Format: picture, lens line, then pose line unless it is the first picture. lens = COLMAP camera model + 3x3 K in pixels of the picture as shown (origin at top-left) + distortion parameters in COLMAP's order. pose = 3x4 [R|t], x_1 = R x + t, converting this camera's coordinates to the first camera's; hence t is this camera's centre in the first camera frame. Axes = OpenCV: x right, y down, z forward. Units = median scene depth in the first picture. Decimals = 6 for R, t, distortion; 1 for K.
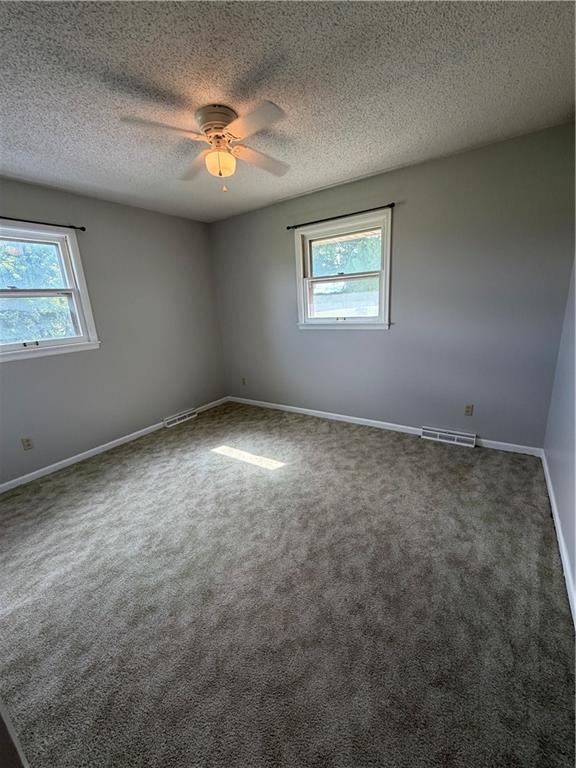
lens RADIAL K [[307.6, 0, 288.0], [0, 307.6, 384.0], [0, 0, 1]] dist [0.001284, 0.000112]
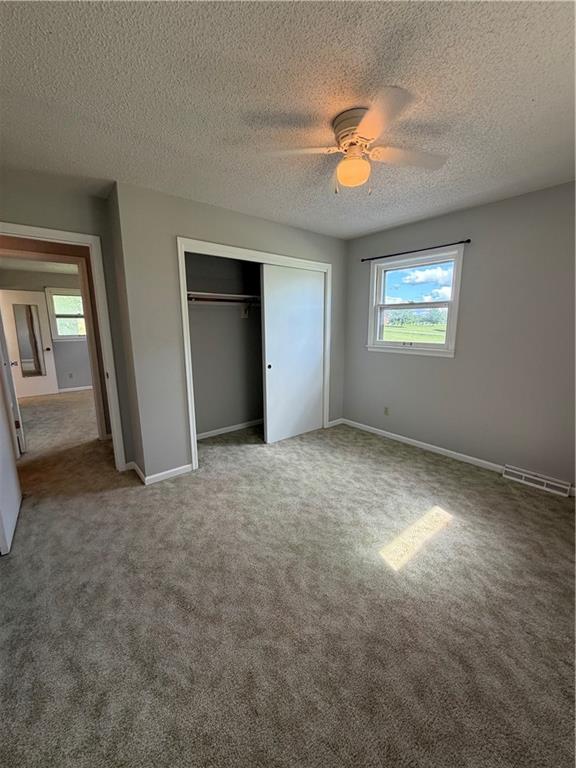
lens RADIAL K [[307.6, 0, 288.0], [0, 307.6, 384.0], [0, 0, 1]] dist [0.001284, 0.000112]
pose [[-0.274205, 0.242822, -0.930510, 0.551924], [-0.232319, 0.922212, 0.309117, -0.244612], [0.933188, 0.300936, -0.196463, 0.785181]]
